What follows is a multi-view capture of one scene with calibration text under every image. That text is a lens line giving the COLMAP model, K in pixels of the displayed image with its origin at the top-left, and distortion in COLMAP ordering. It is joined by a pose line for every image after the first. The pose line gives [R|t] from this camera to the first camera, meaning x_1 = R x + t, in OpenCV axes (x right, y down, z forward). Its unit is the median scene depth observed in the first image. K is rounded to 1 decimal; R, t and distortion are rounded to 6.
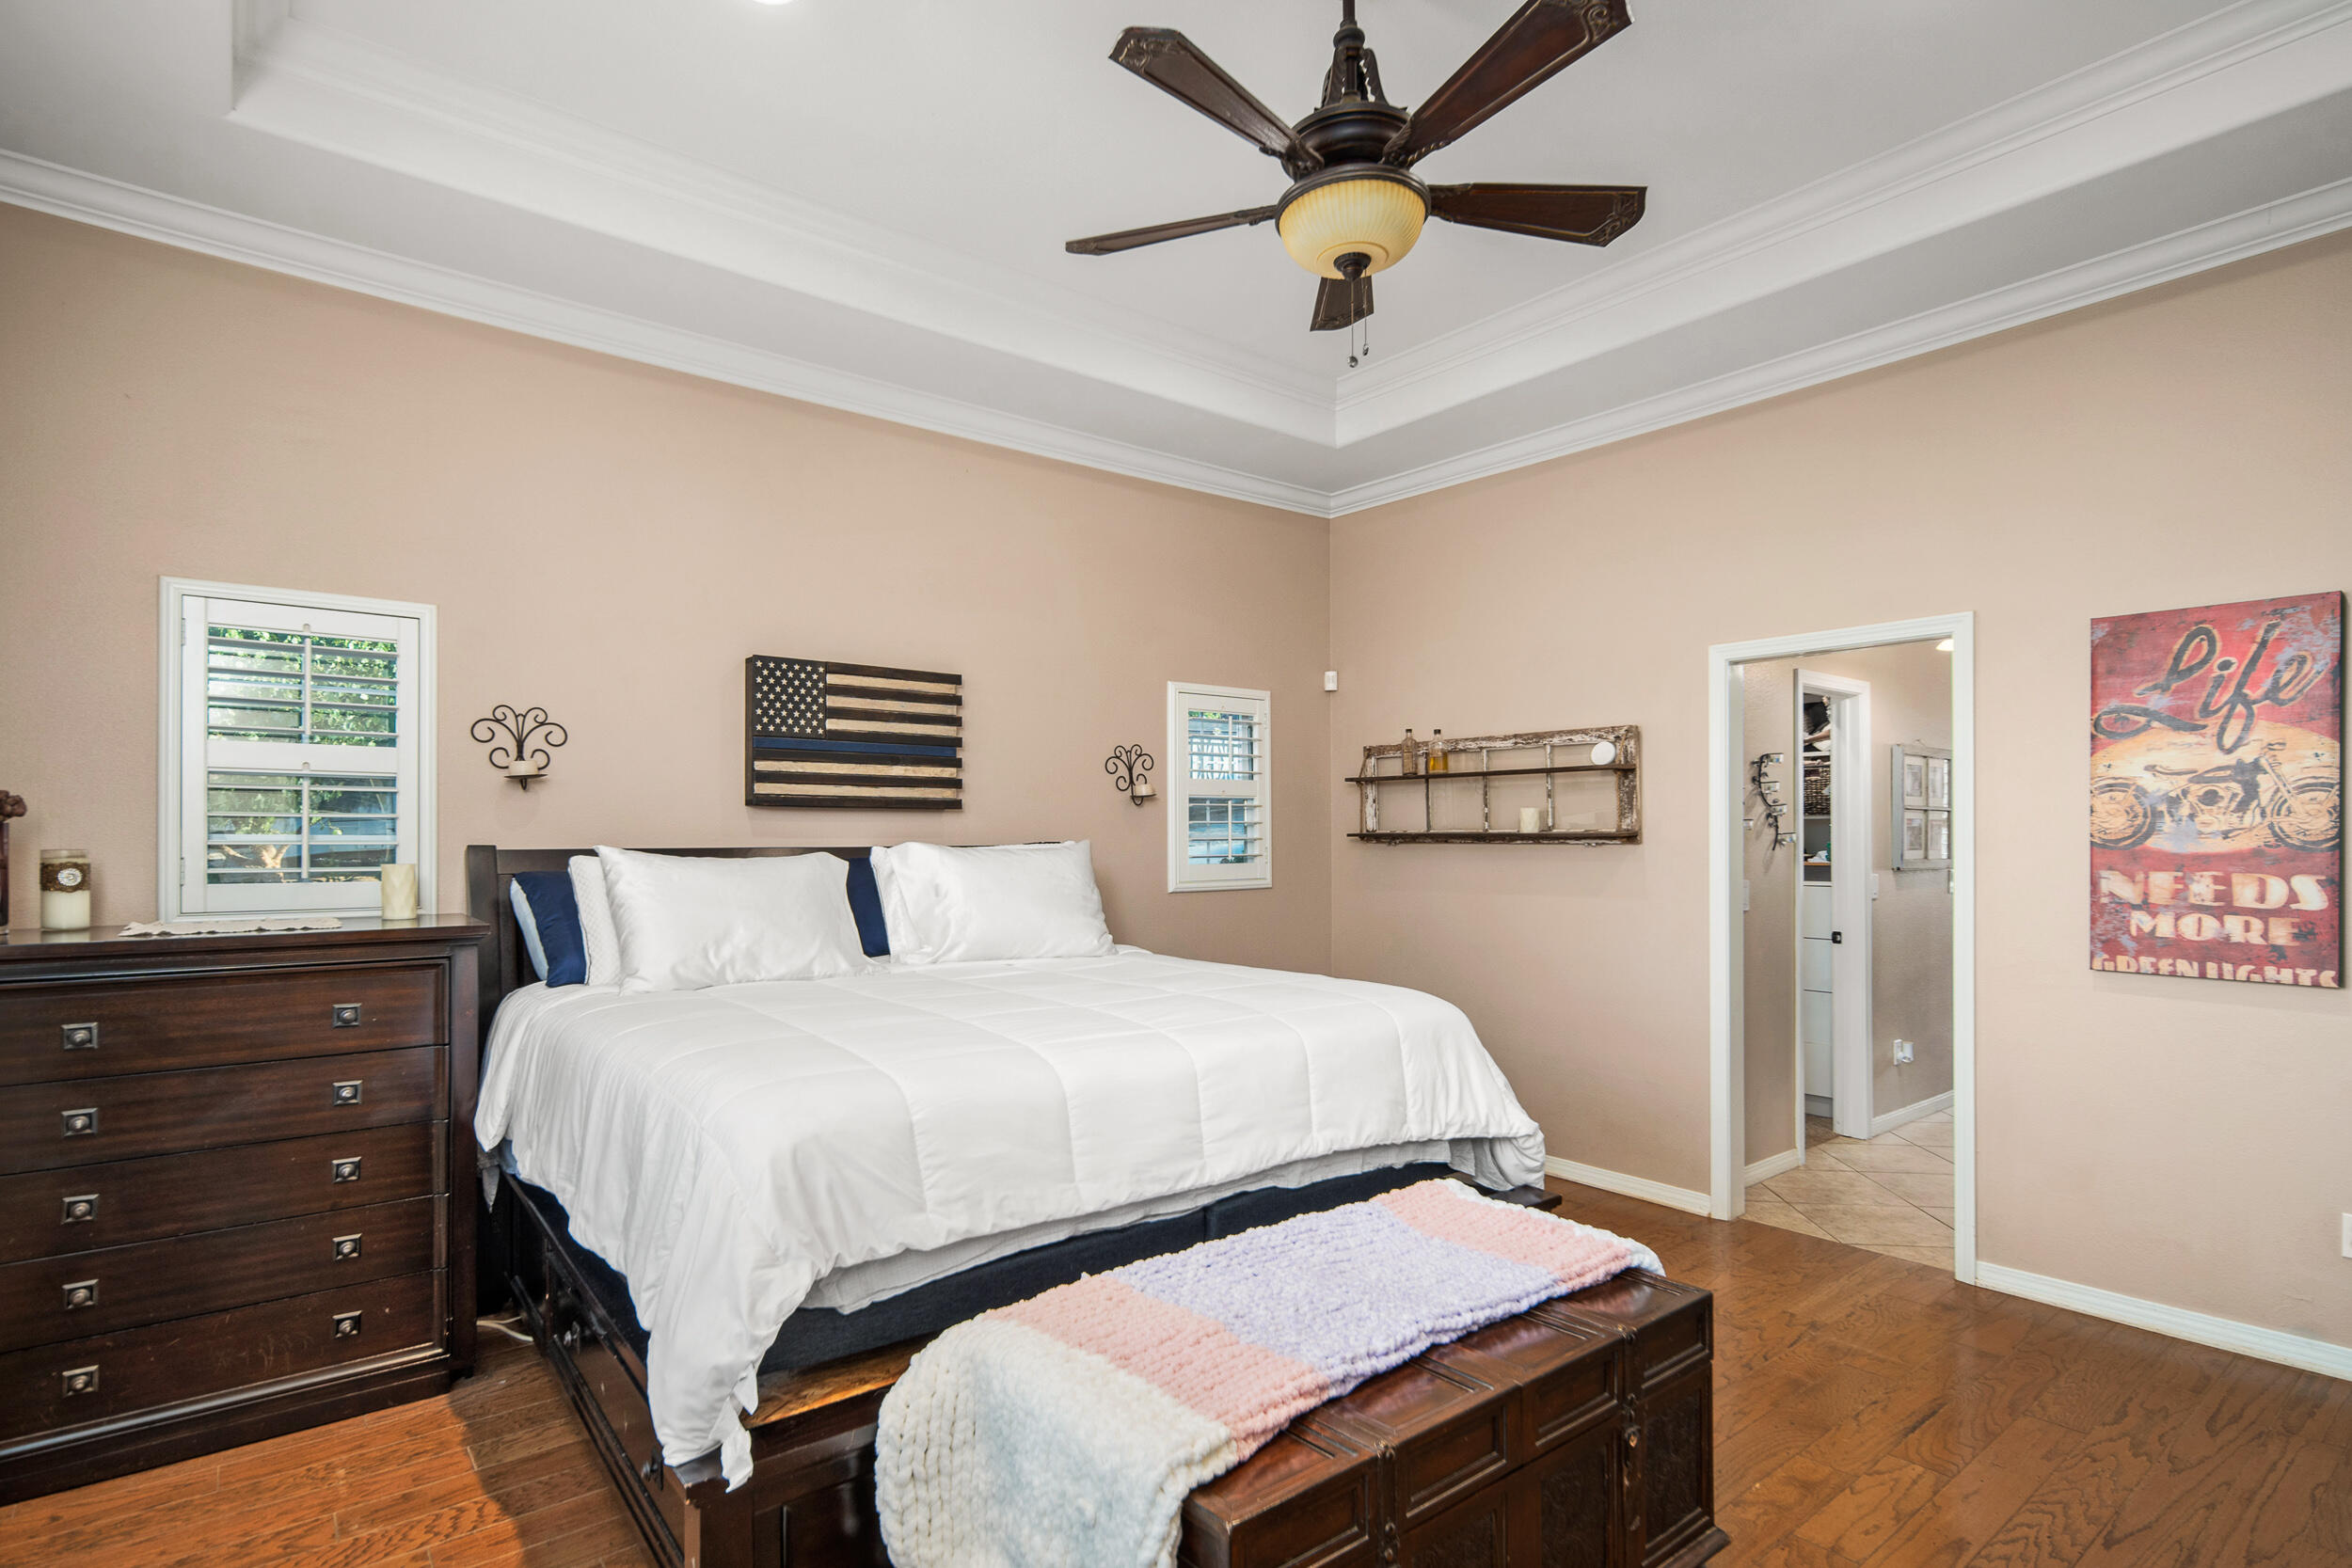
lens RADIAL K [[1177.3, 0, 1166.7], [0, 1177.3, 830.6], [0, 0, 1]] dist [0.009597, -0.002331]
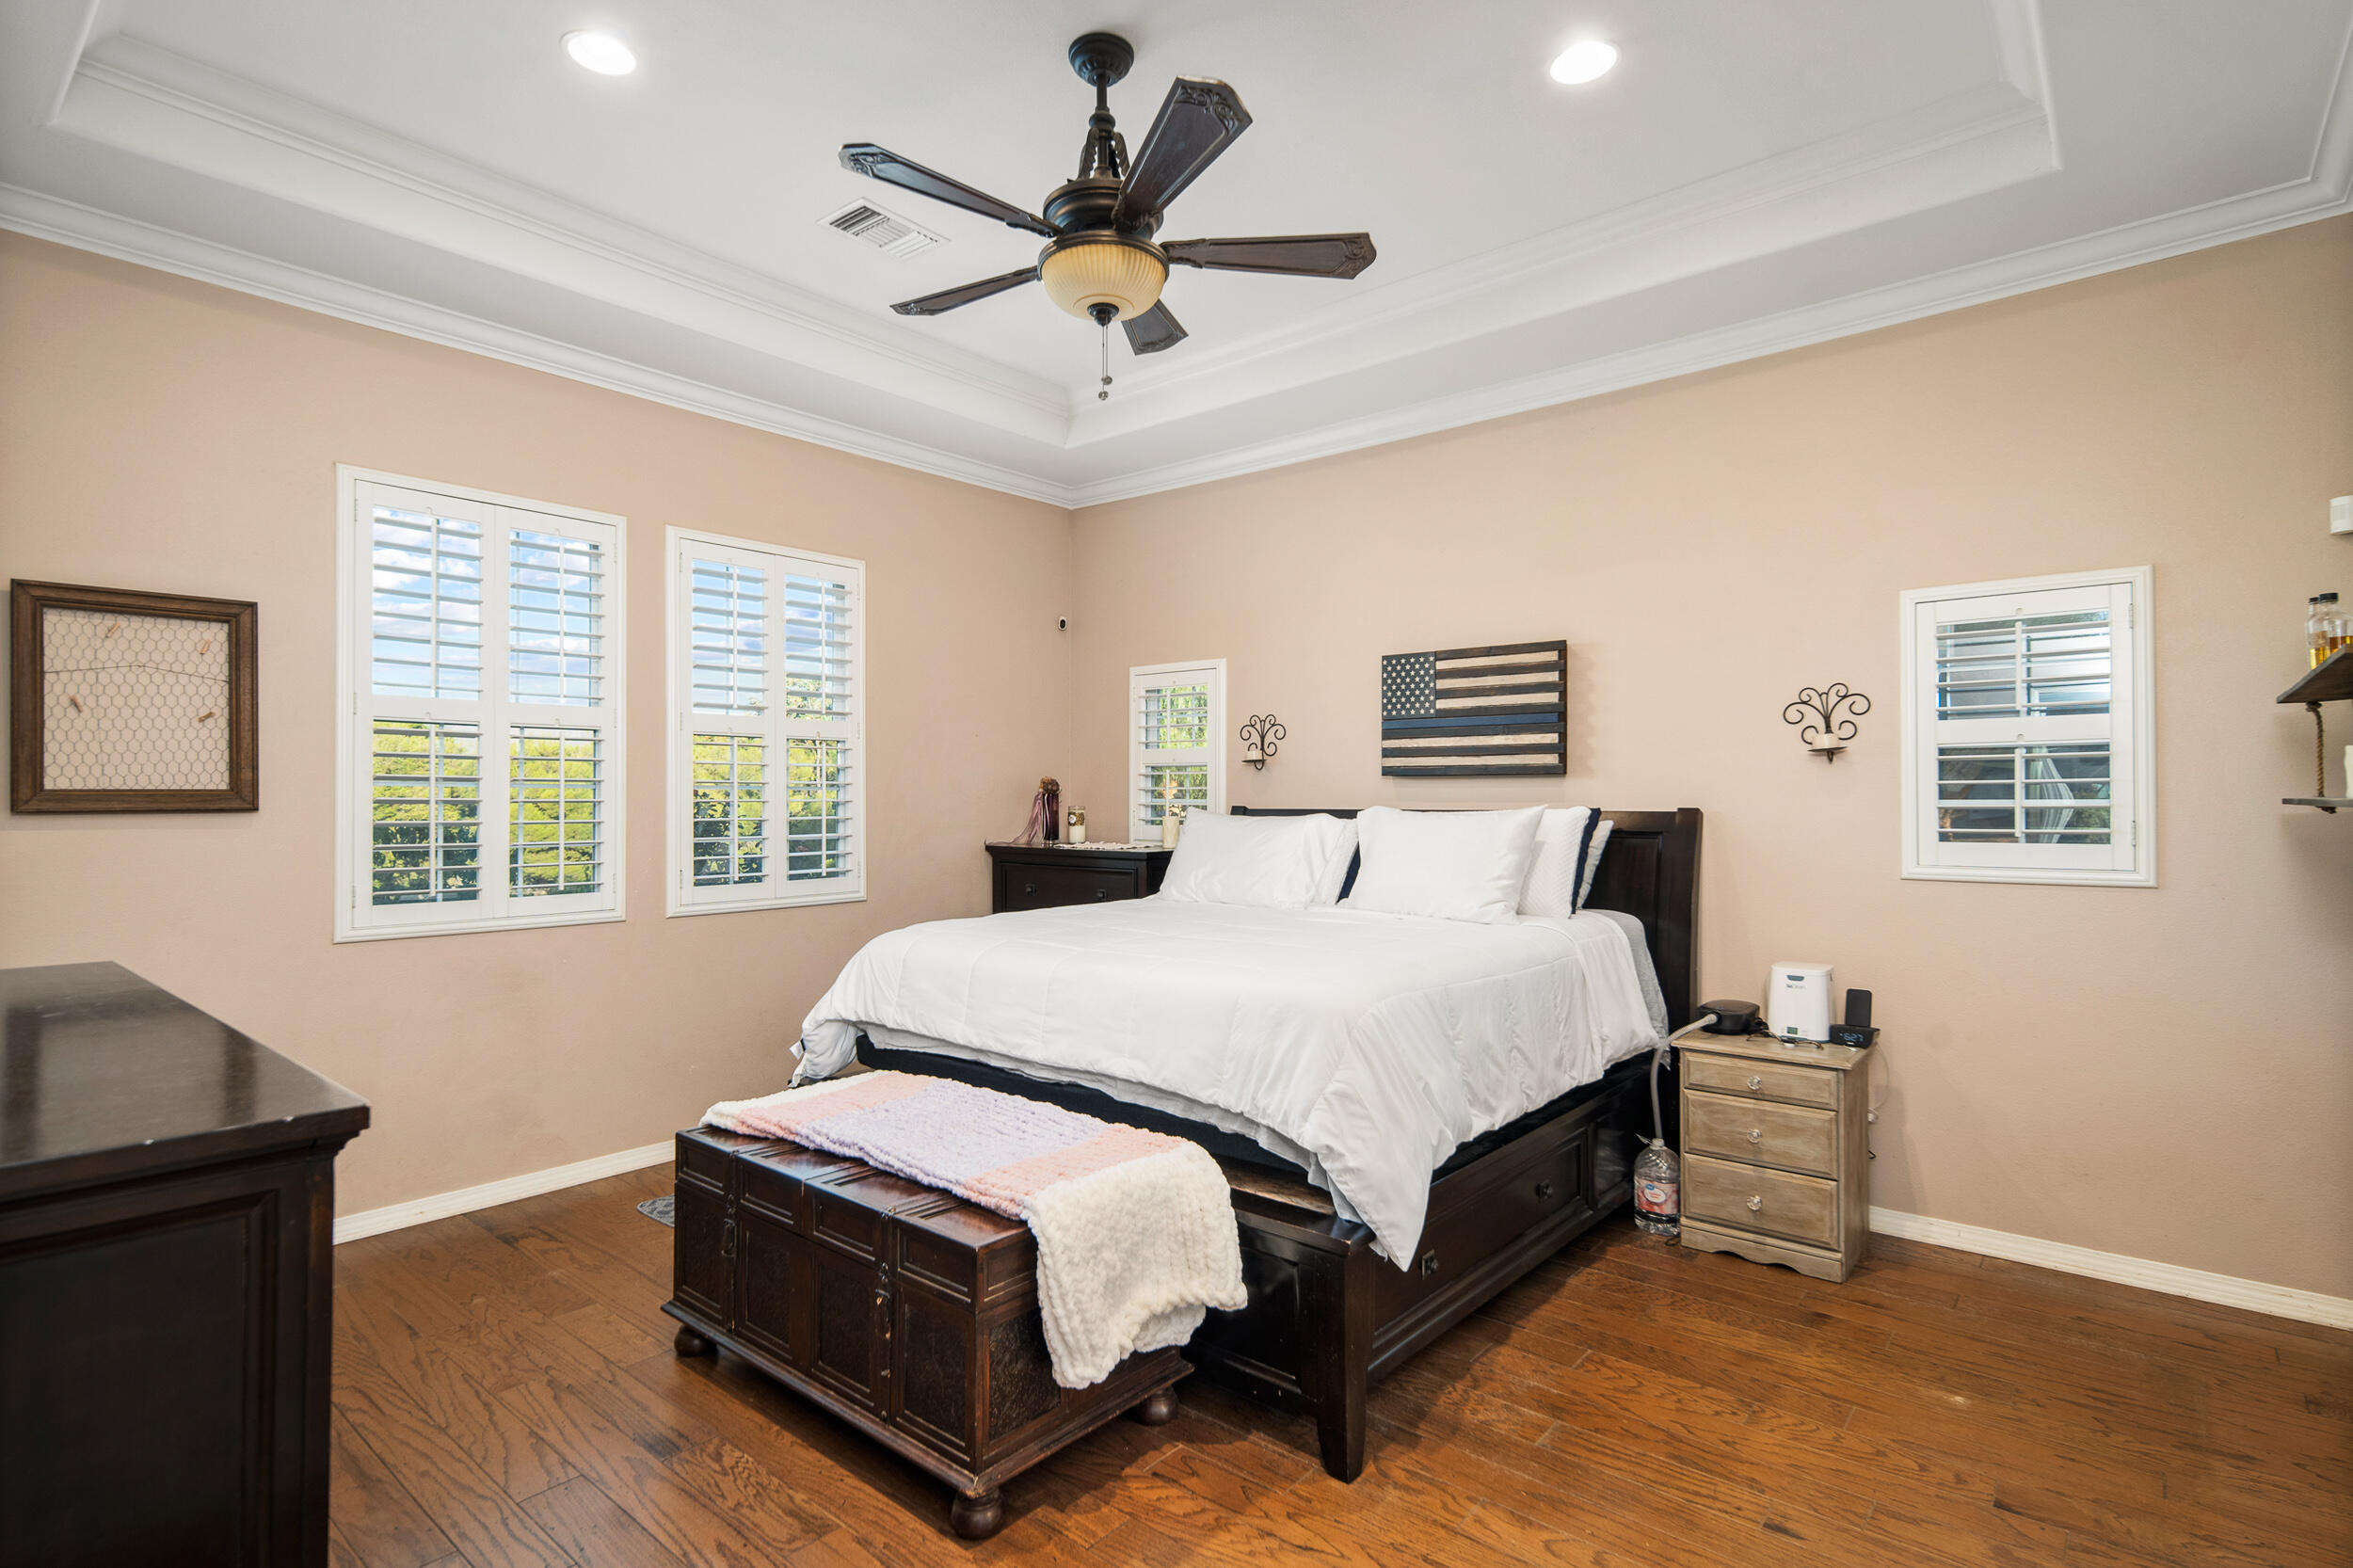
lens RADIAL K [[1178.0, 0, 1168.3], [0, 1178.0, 784.9], [0, 0, 1]] dist [0.009597, -0.002331]
pose [[0.171443, -0.015376, -0.985074, 0.811112], [-0.002921, 0.999866, -0.016116, 0.008210], [0.985190, 0.005640, 0.171375, 0.544297]]
